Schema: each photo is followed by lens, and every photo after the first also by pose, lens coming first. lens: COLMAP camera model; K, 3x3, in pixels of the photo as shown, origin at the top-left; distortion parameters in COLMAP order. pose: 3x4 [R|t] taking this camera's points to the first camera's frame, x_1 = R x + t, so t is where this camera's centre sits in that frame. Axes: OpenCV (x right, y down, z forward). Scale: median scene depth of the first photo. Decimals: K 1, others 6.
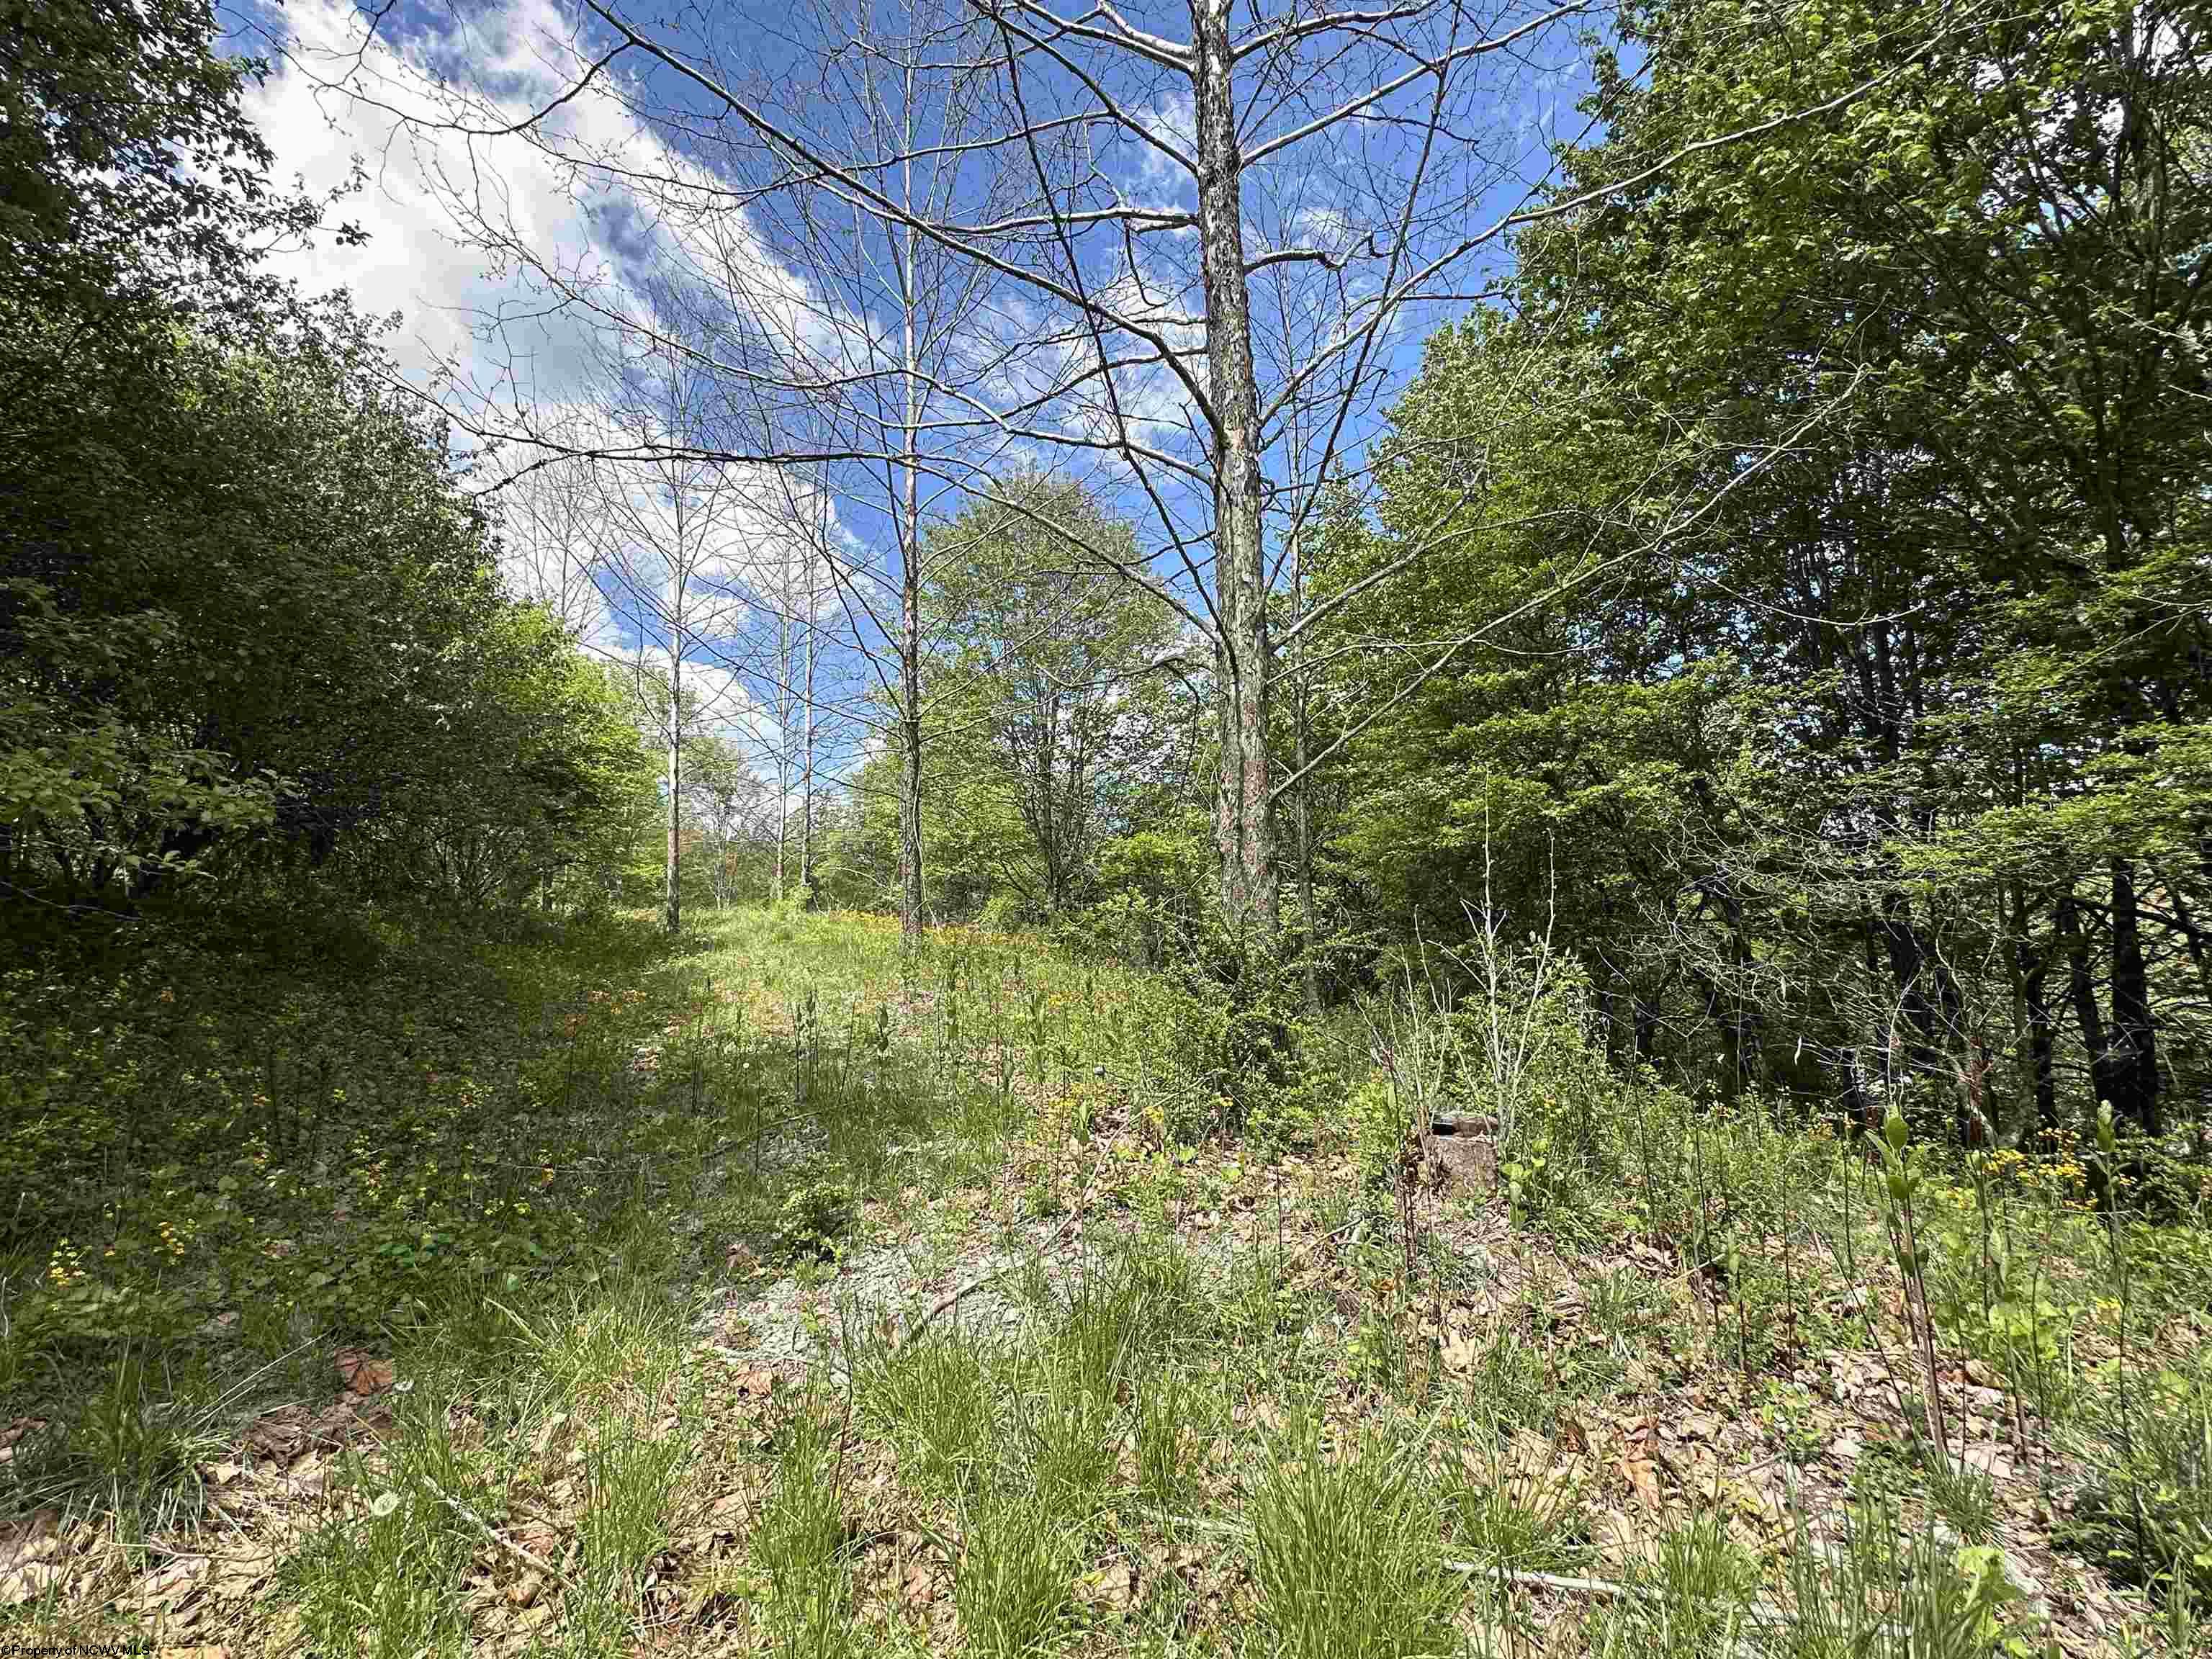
lens RADIAL K [[980.5, 0, 1098.5], [0, 980.5, 819.8], [0, 0, 1]] dist [-0.002072, 0.000005]
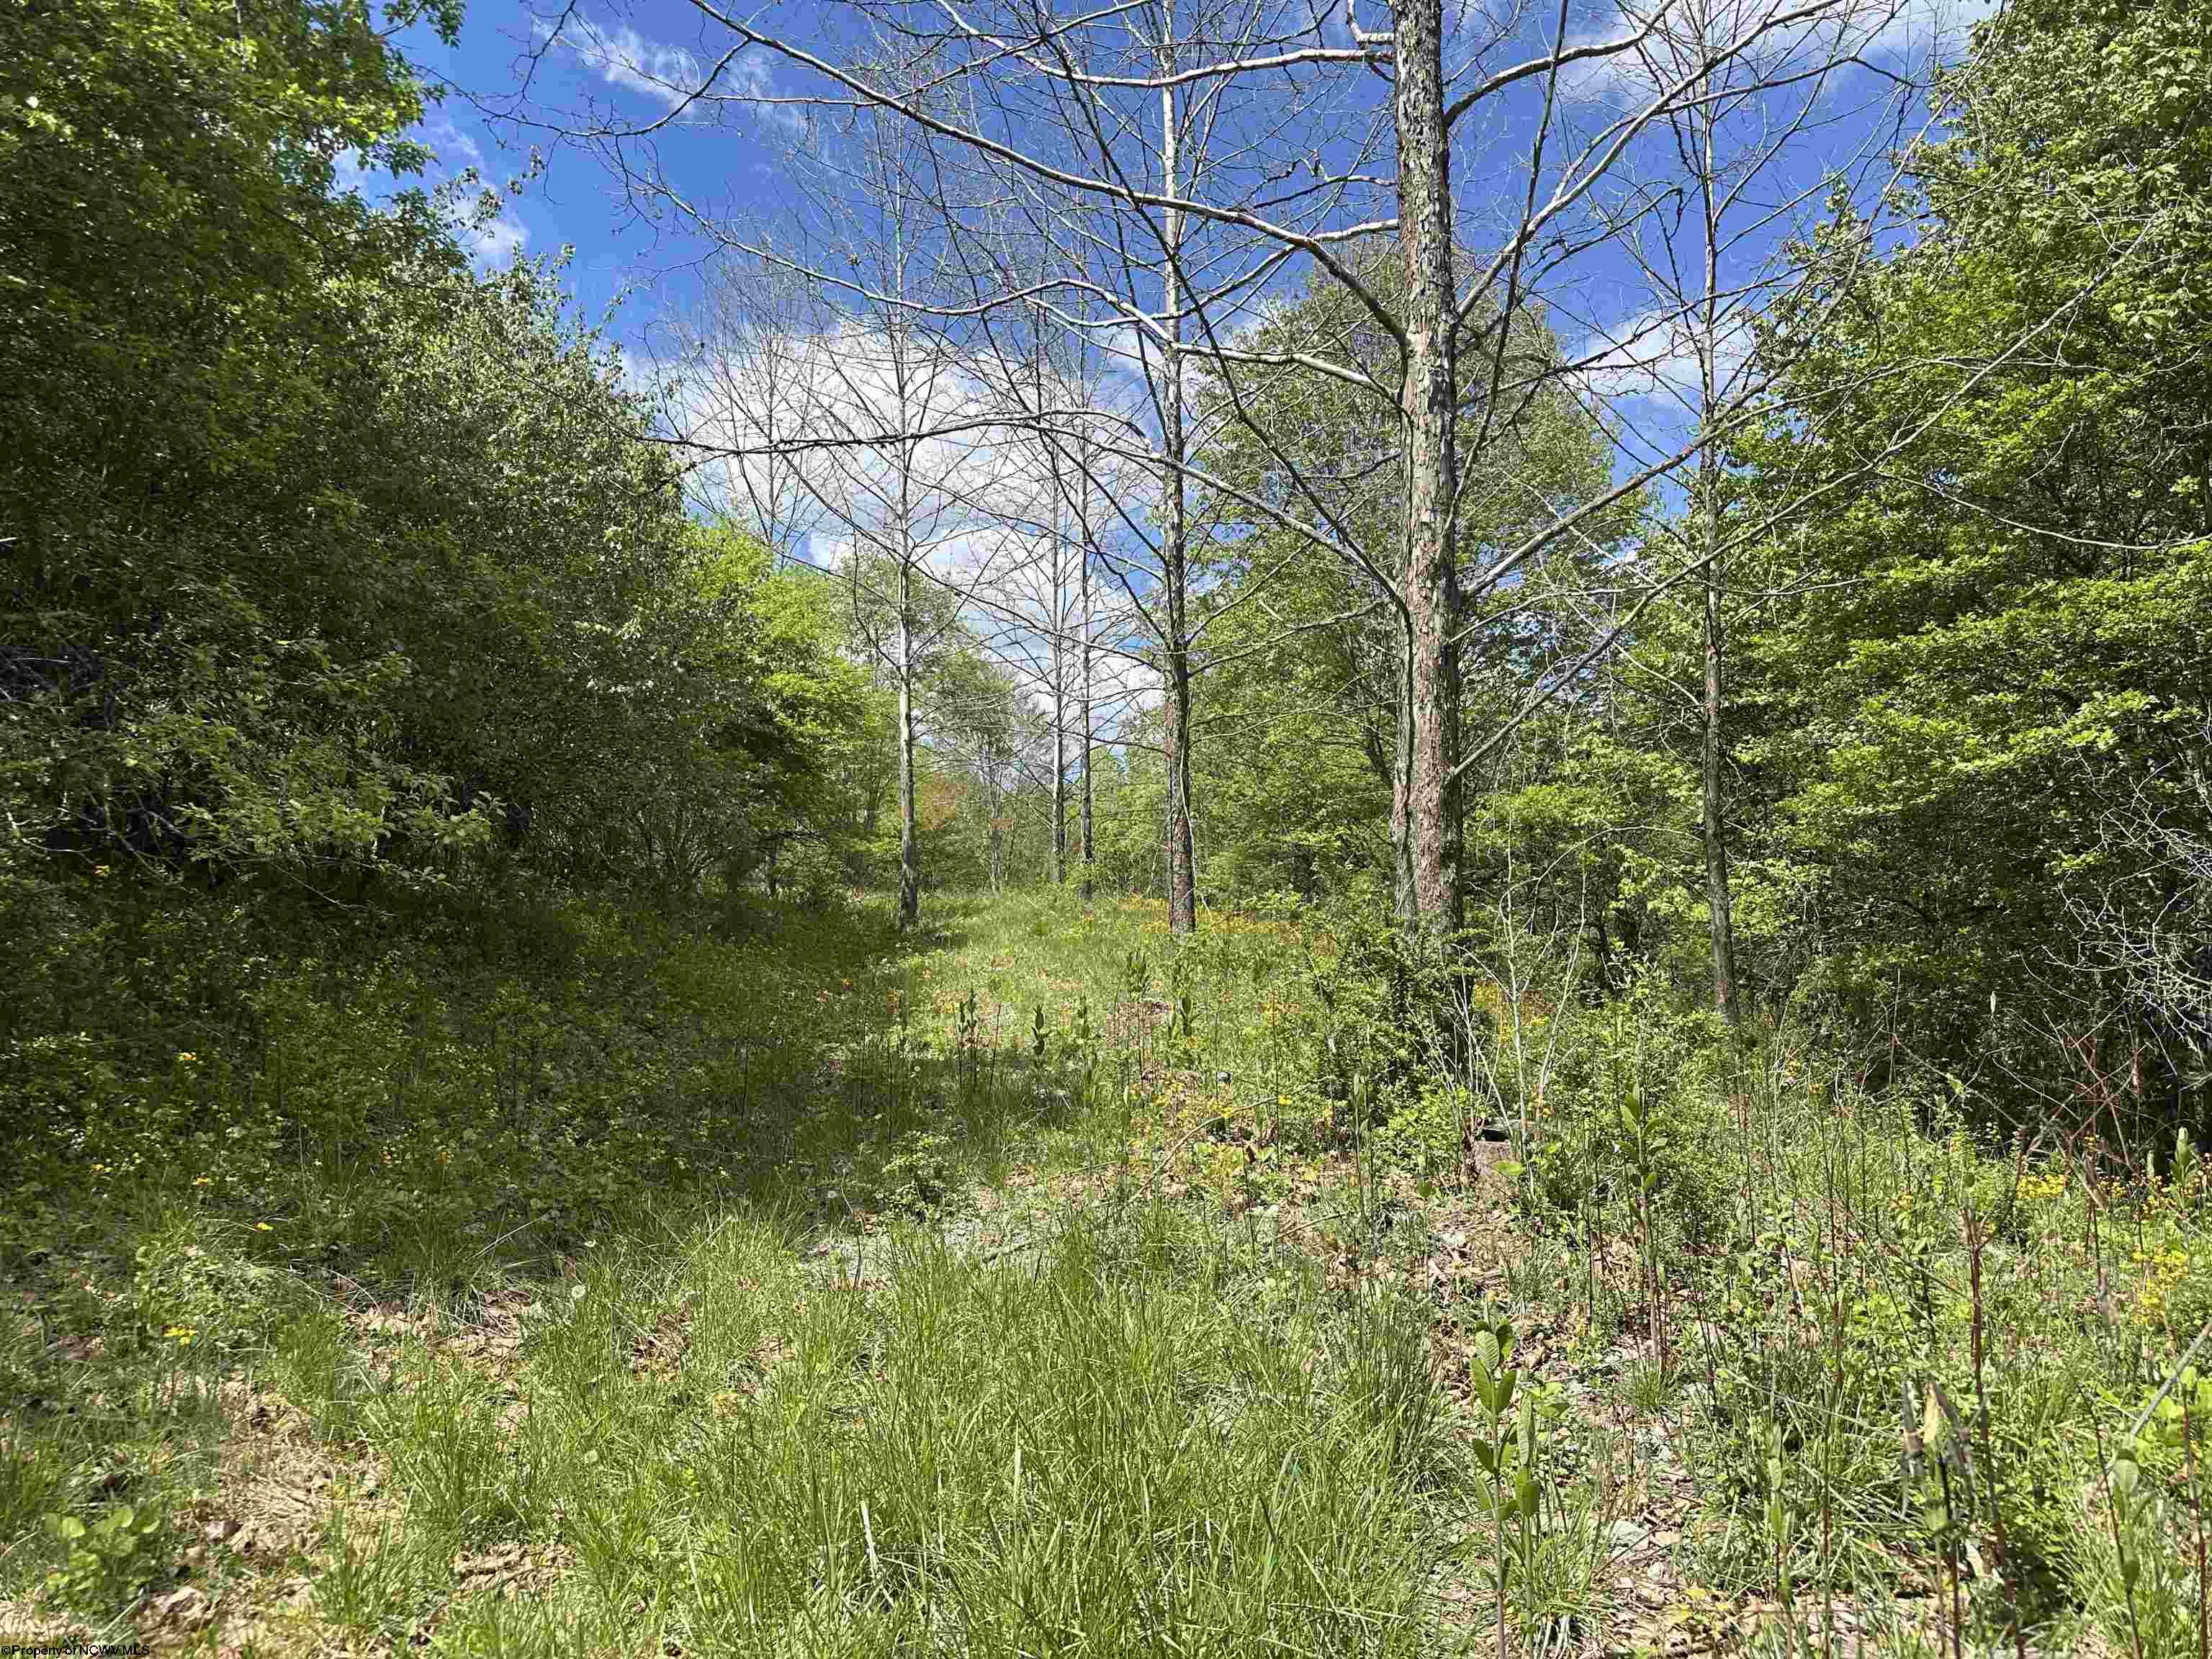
lens RADIAL K [[1542.3, 0, 1107.9], [0, 1542.3, 825.2], [0, 0, 1]] dist [0.062761, -0.004121]
pose [[0.952793, -0.011679, -0.303396, 0.270515], [0.026535, 0.998639, 0.044891, -0.044473], [0.302459, -0.050822, 0.951807, -0.346091]]
